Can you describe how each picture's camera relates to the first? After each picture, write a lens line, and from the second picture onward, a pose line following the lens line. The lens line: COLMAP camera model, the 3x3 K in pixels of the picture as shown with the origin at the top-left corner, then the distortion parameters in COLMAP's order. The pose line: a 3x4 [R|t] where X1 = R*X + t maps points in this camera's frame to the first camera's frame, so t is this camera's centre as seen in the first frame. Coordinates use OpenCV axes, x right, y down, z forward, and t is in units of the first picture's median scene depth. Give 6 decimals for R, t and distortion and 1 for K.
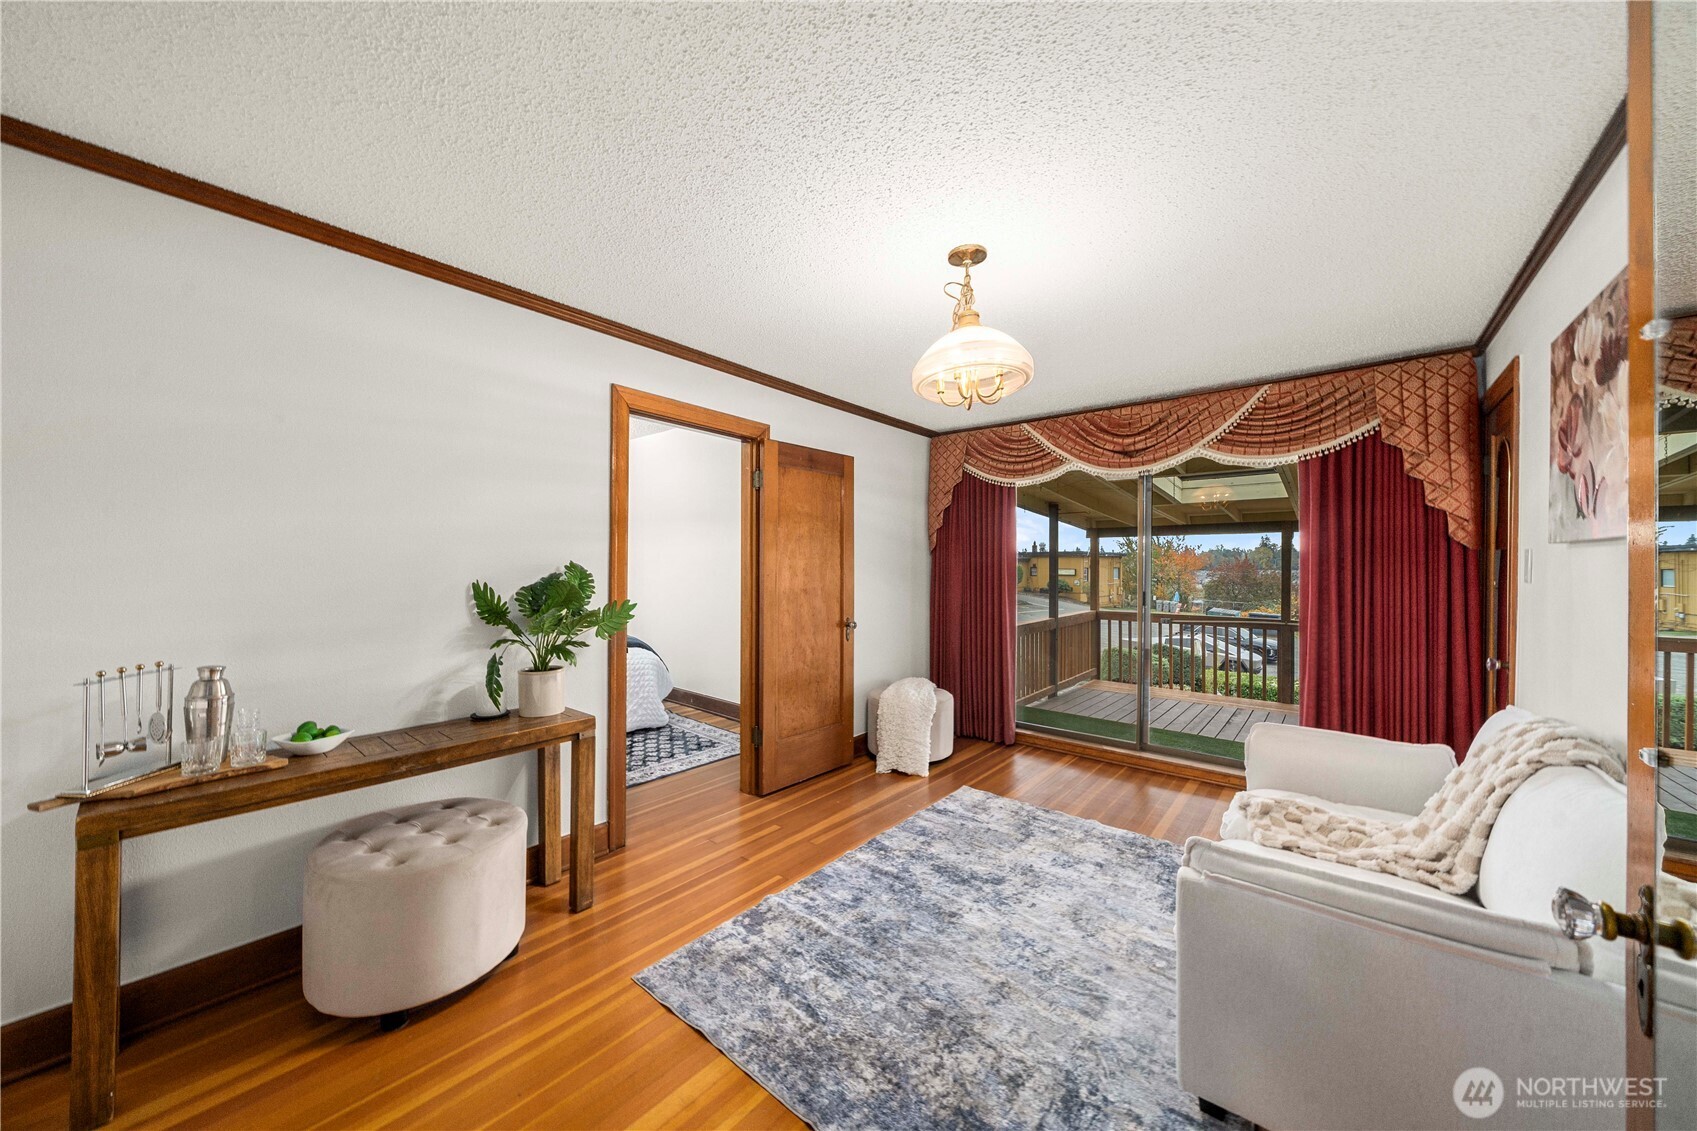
lens RADIAL K [[588.7, 0, 841.1], [0, 588.7, 567.9], [0, 0, 1]] dist [0.000380, 0.000011]
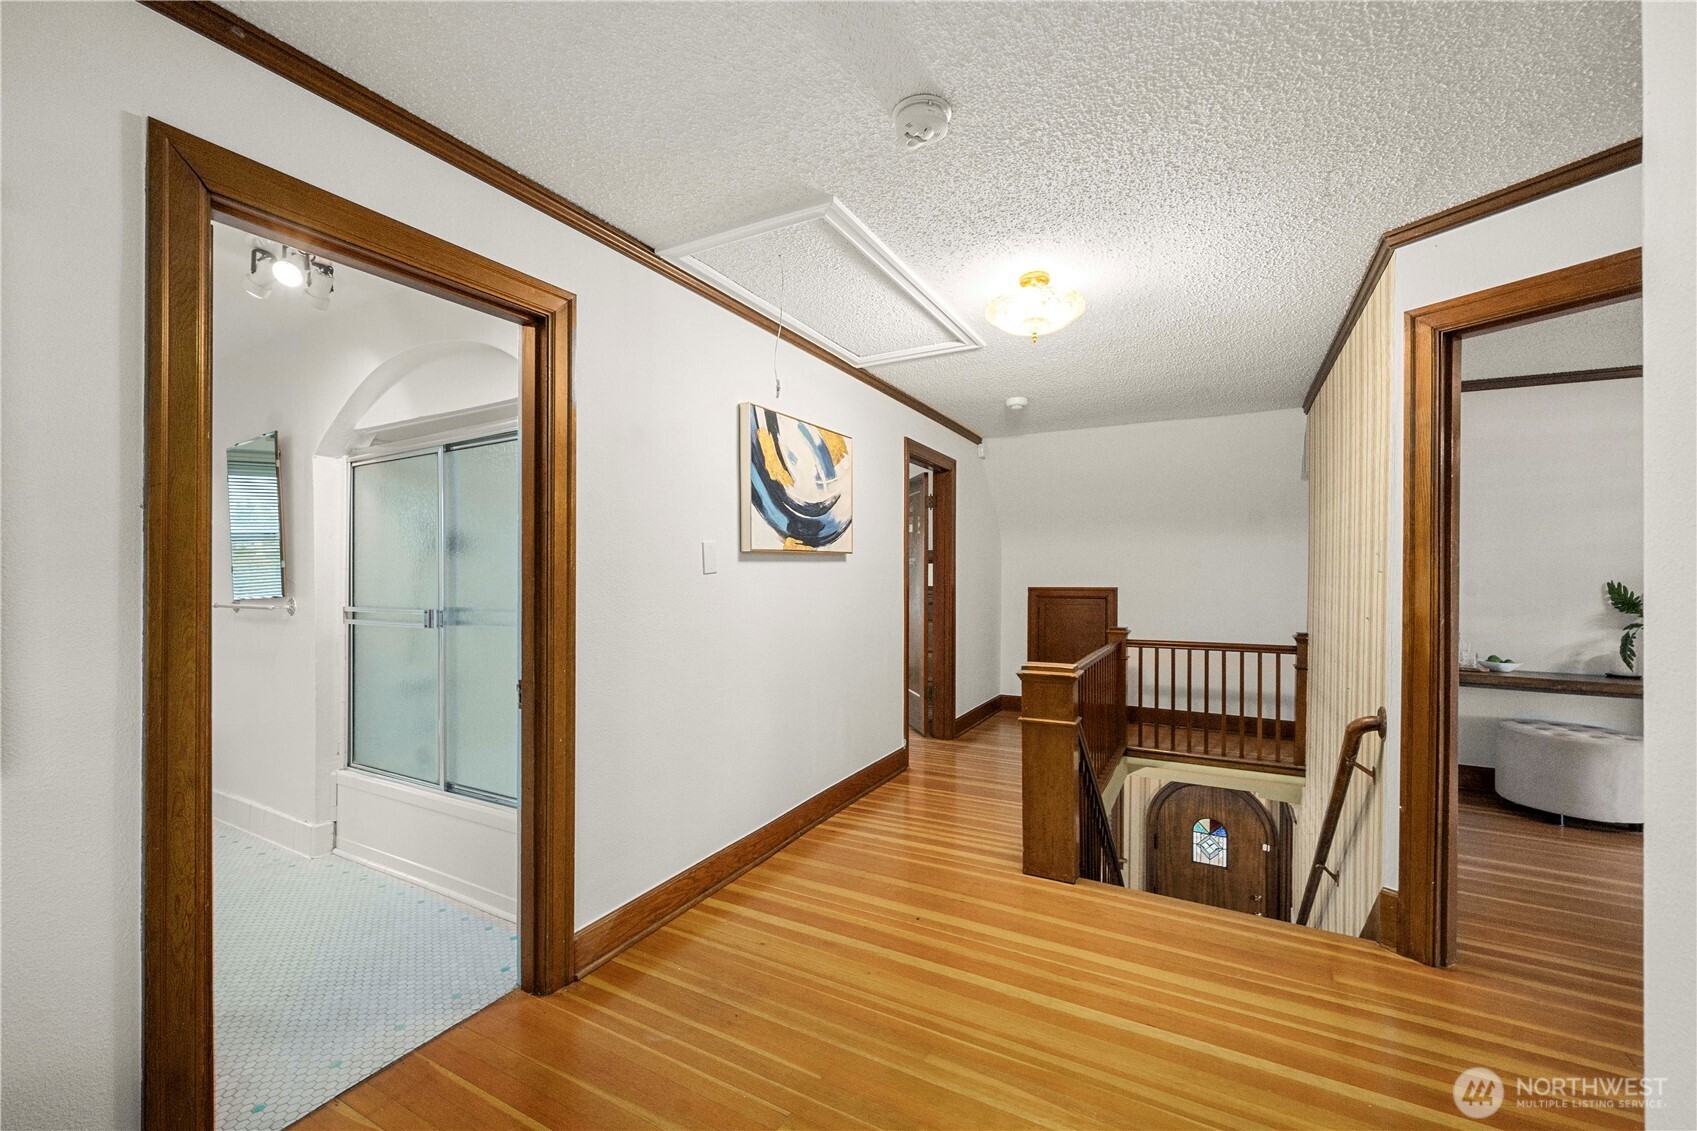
lens RADIAL K [[679.1, 0, 845.3], [0, 679.1, 572.3], [0, 0, 1]] dist [0.001911, 0.000275]
pose [[0.190157, 0.001455, -0.981753, 0.535071], [0.003093, 0.999993, 0.002081, -0.006836], [0.981749, -0.003432, 0.190151, -0.936976]]
